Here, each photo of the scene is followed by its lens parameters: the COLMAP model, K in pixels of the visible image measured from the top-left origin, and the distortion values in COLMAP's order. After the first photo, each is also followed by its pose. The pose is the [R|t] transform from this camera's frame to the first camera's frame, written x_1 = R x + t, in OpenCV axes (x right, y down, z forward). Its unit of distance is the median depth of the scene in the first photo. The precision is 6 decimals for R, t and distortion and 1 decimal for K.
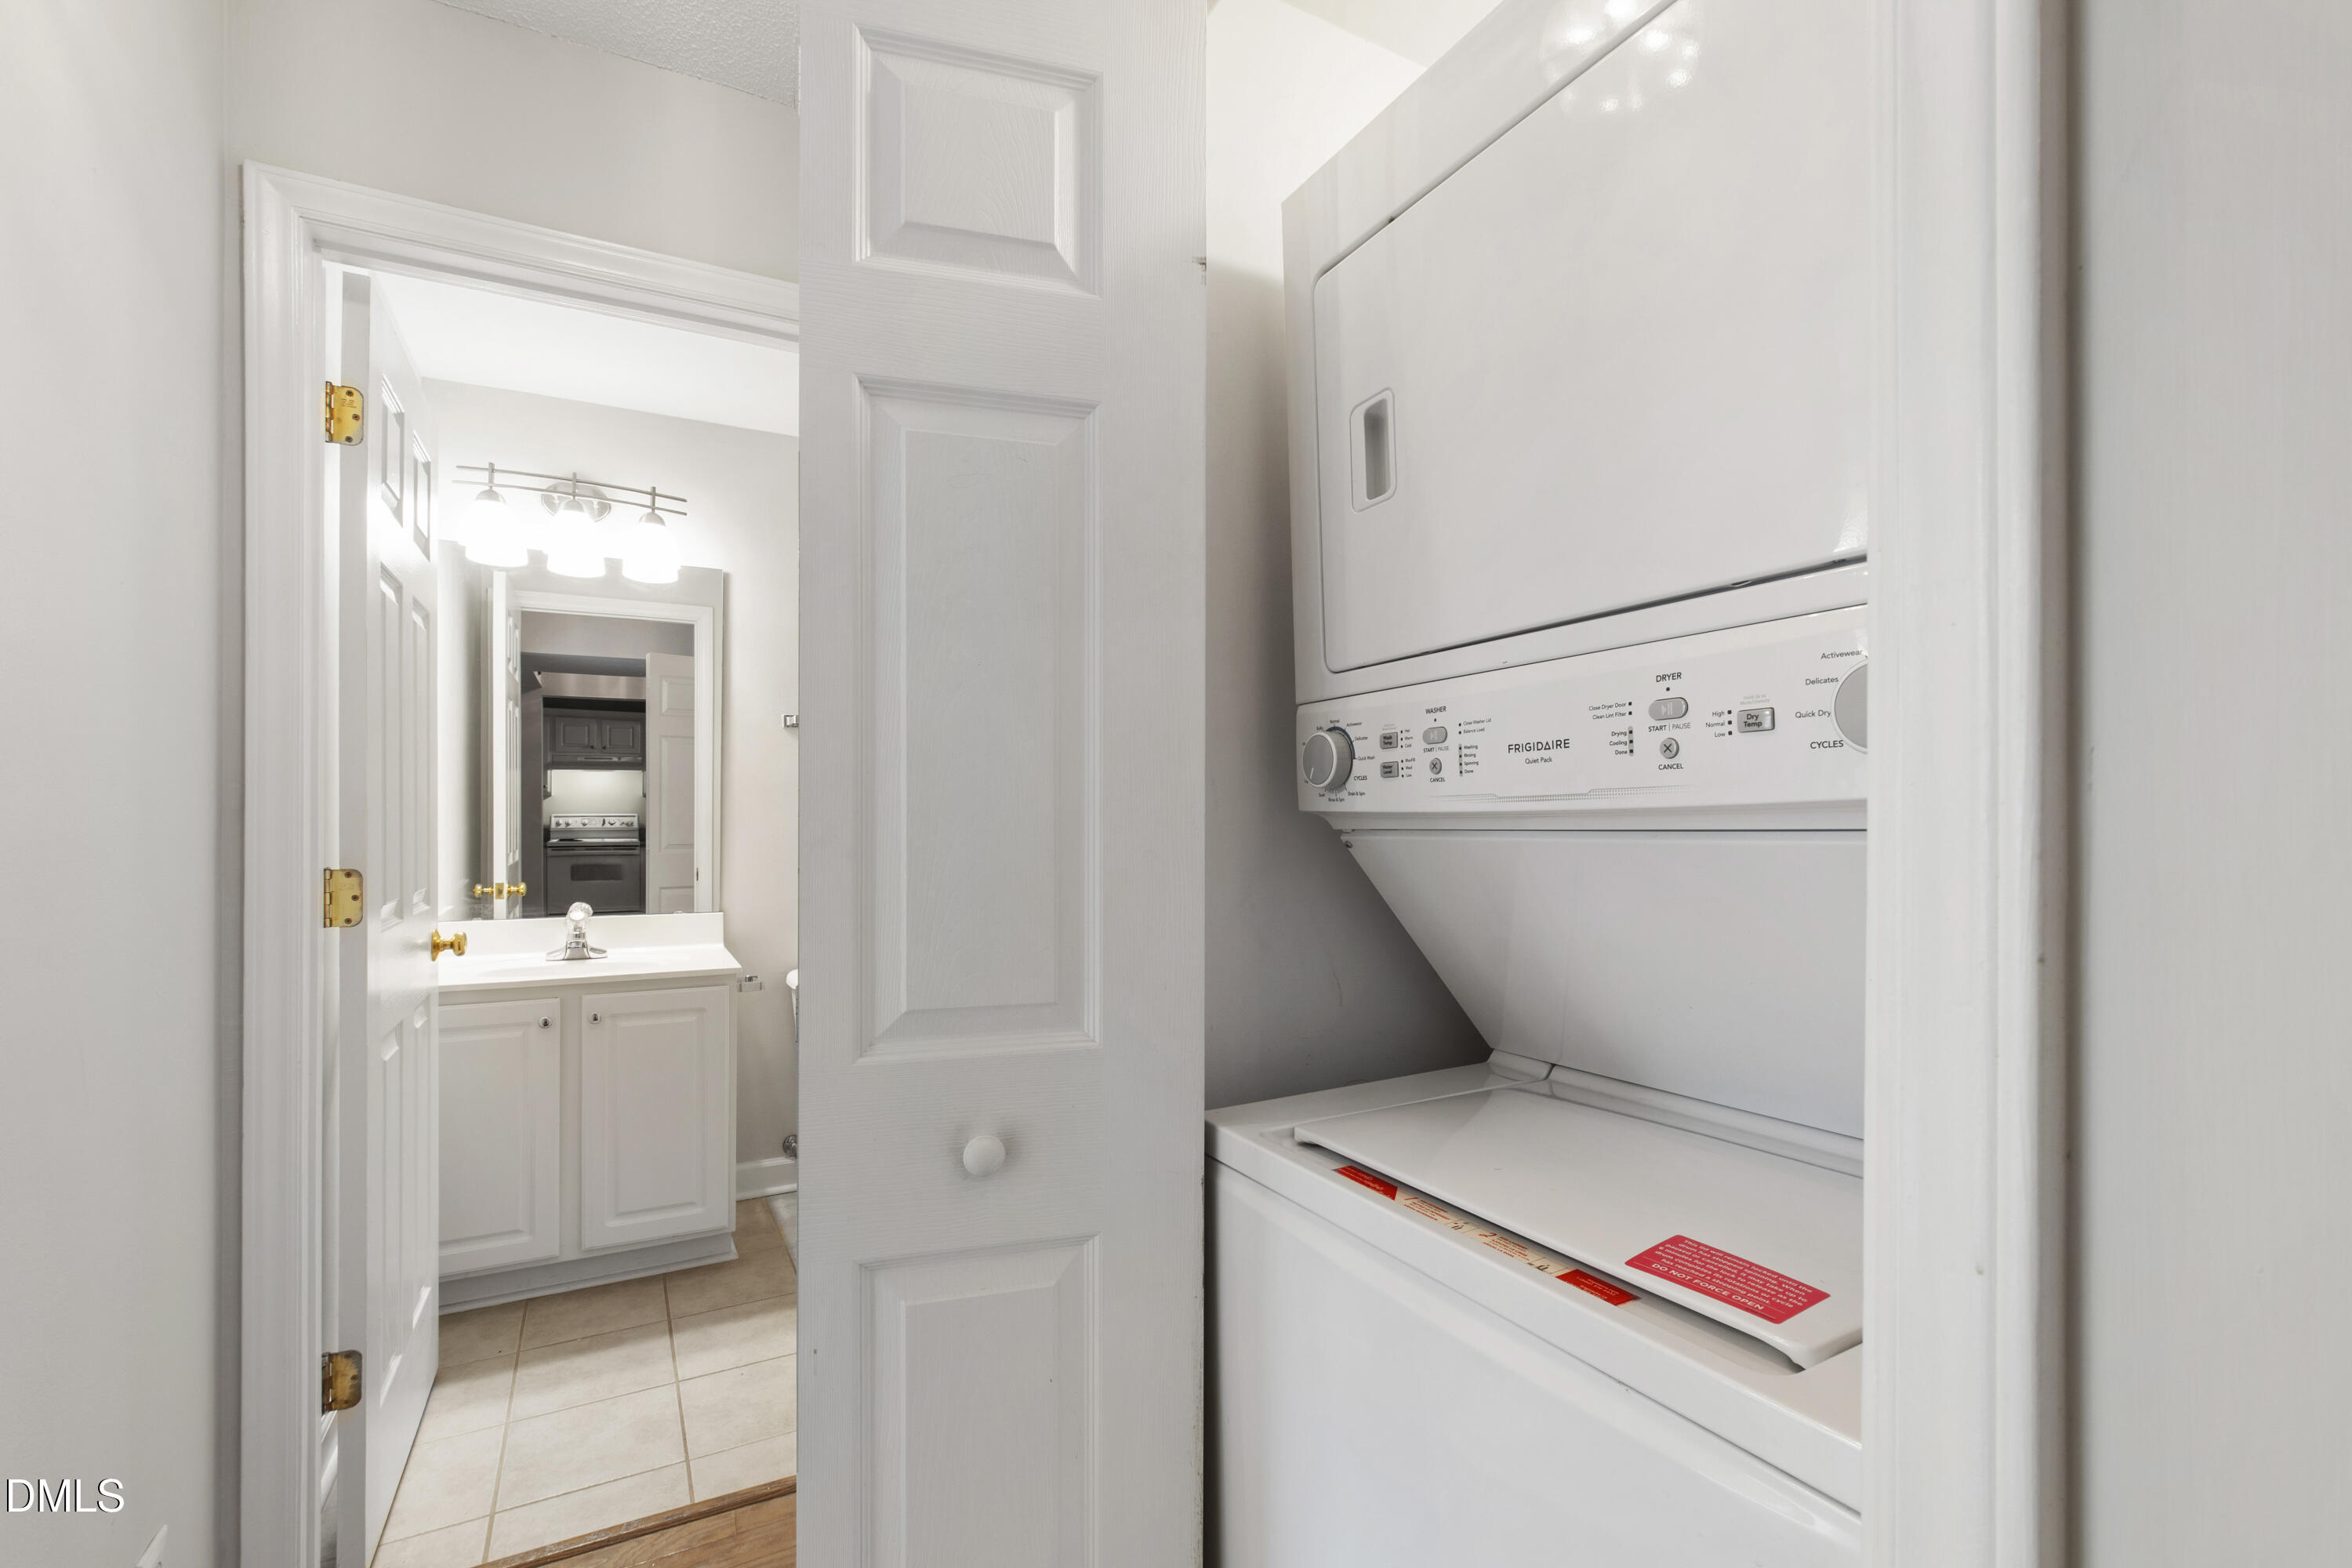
lens RADIAL K [[1036.6, 0, 1169.9], [0, 1036.6, 813.9], [0, 0, 1]] dist [-0.000383, 0.000084]
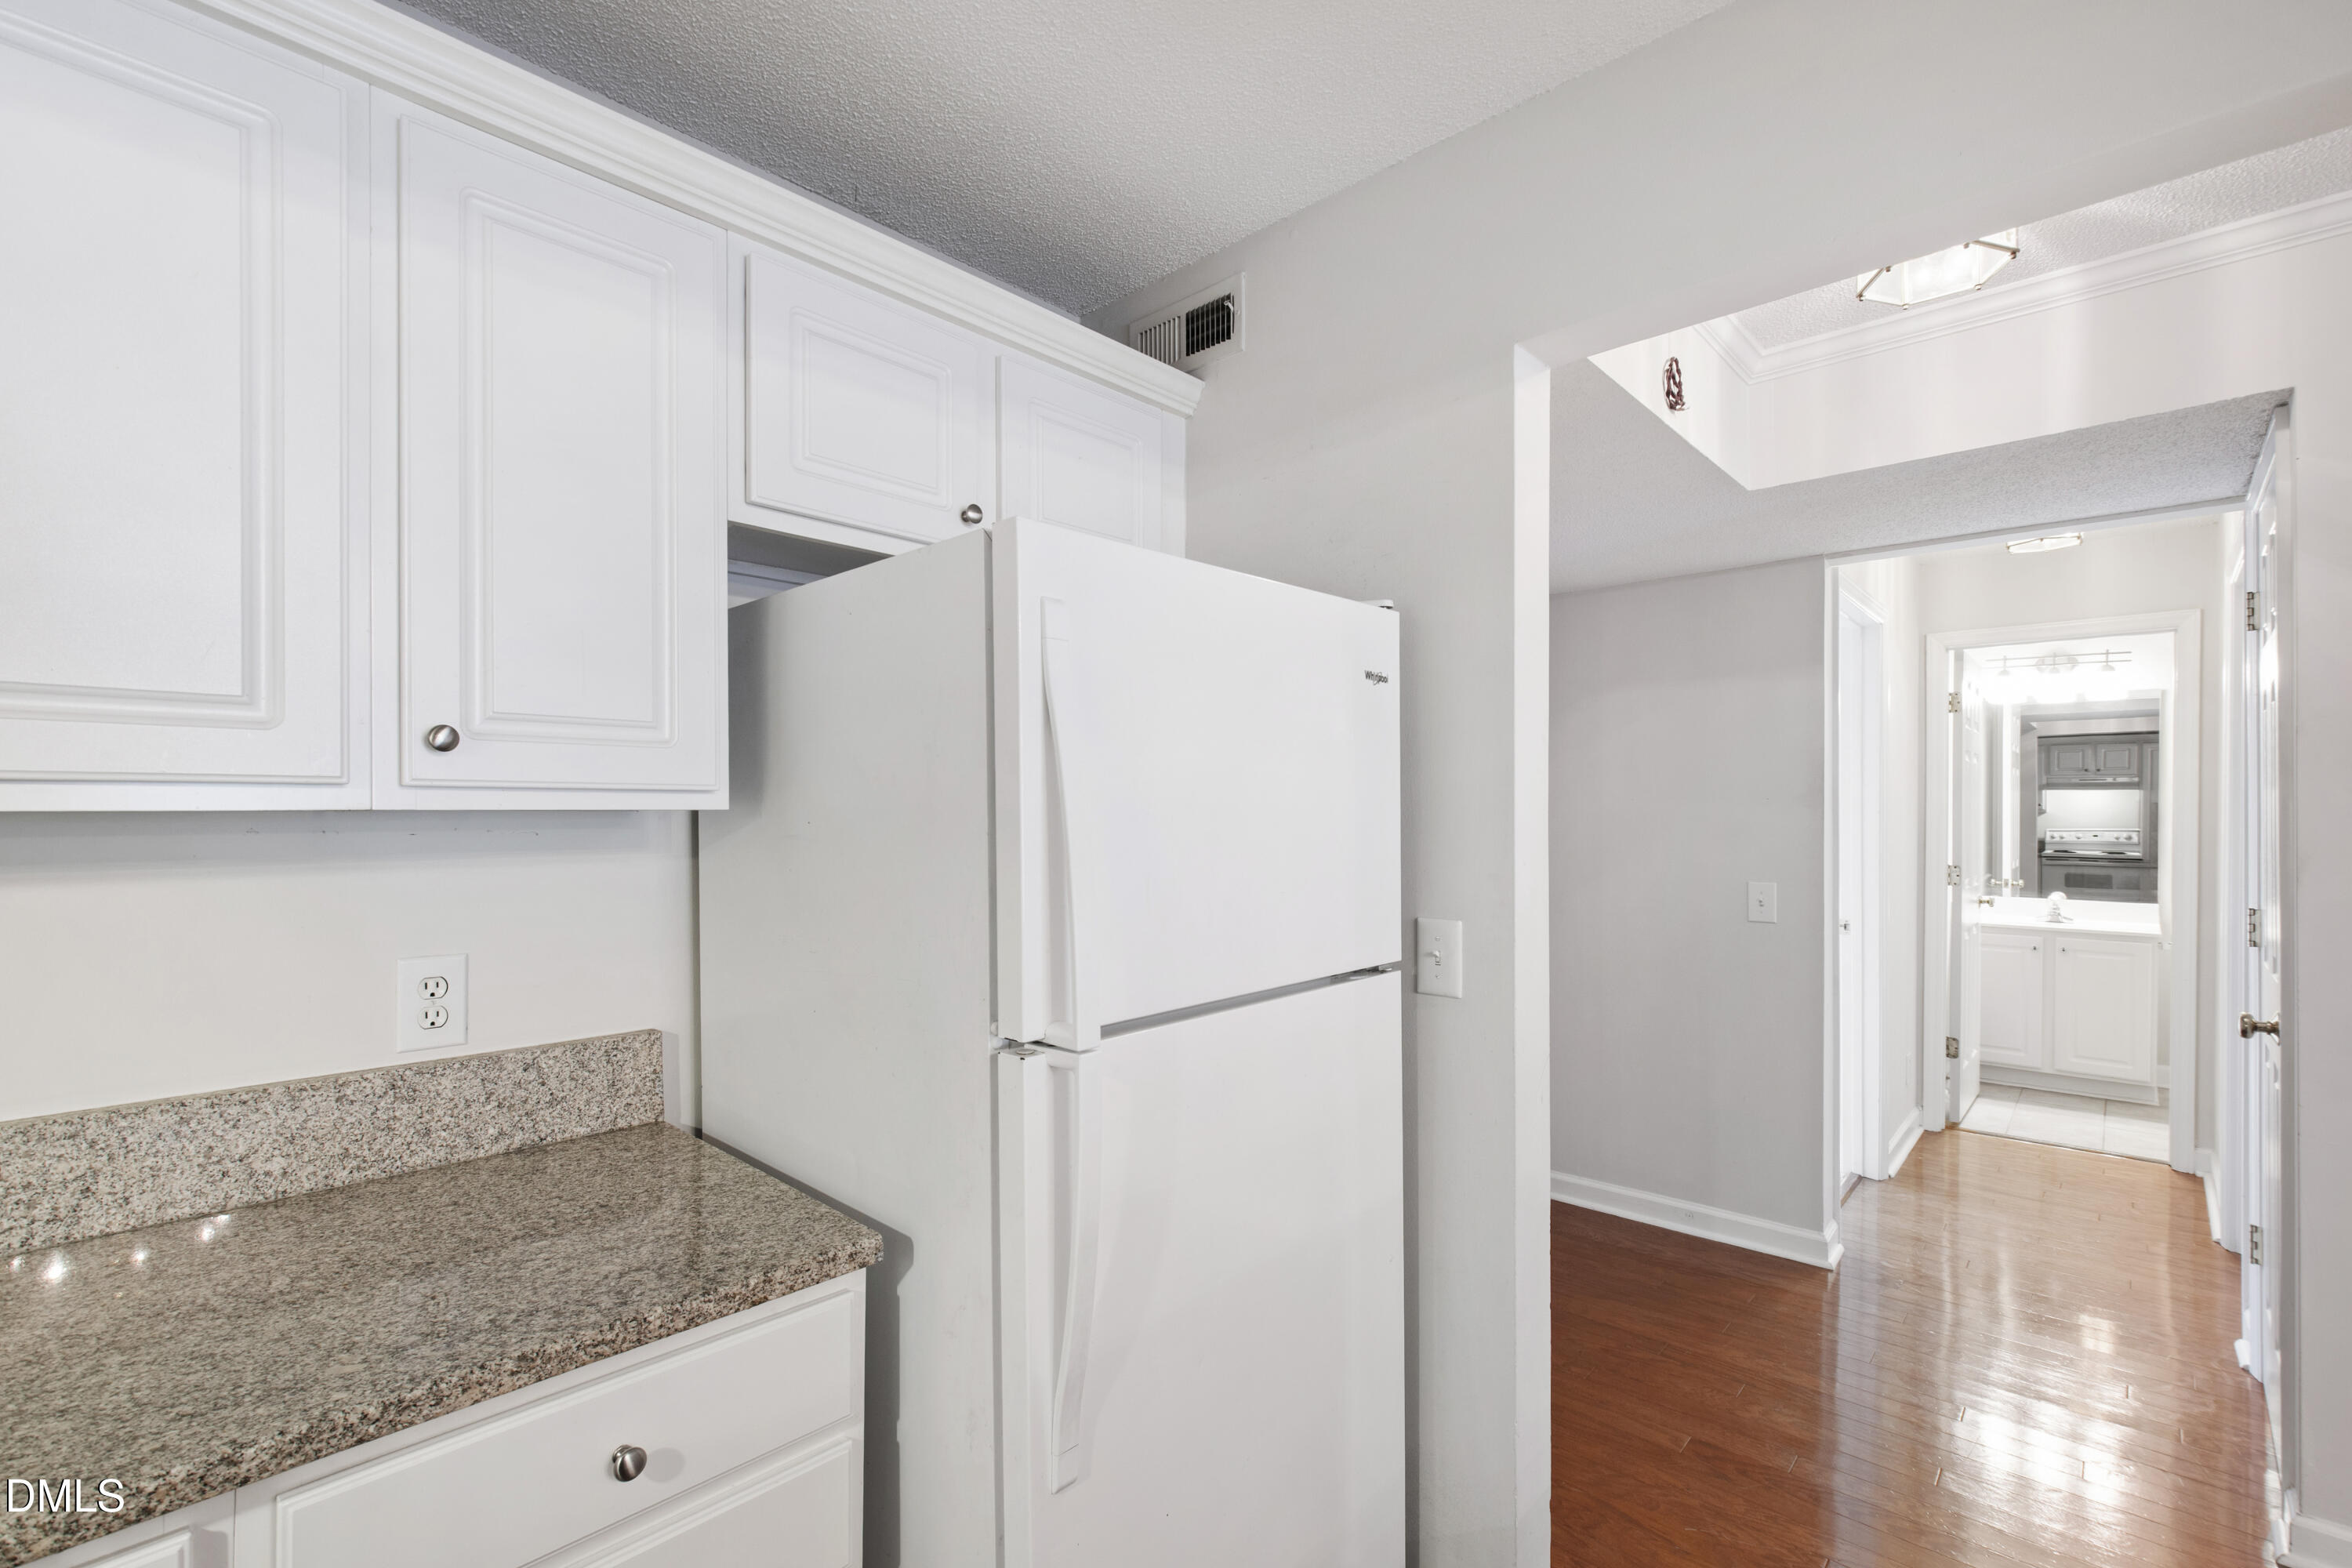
lens RADIAL K [[1050.4, 0, 1180.0], [0, 1050.4, 817.4], [0, 0, 1]] dist [0.002417, 0.000516]
pose [[0.334695, 0.003265, -0.942321, 0.547429], [-0.003475, 0.999991, 0.002230, -0.034074], [0.942320, 0.002528, 0.334703, -0.890955]]
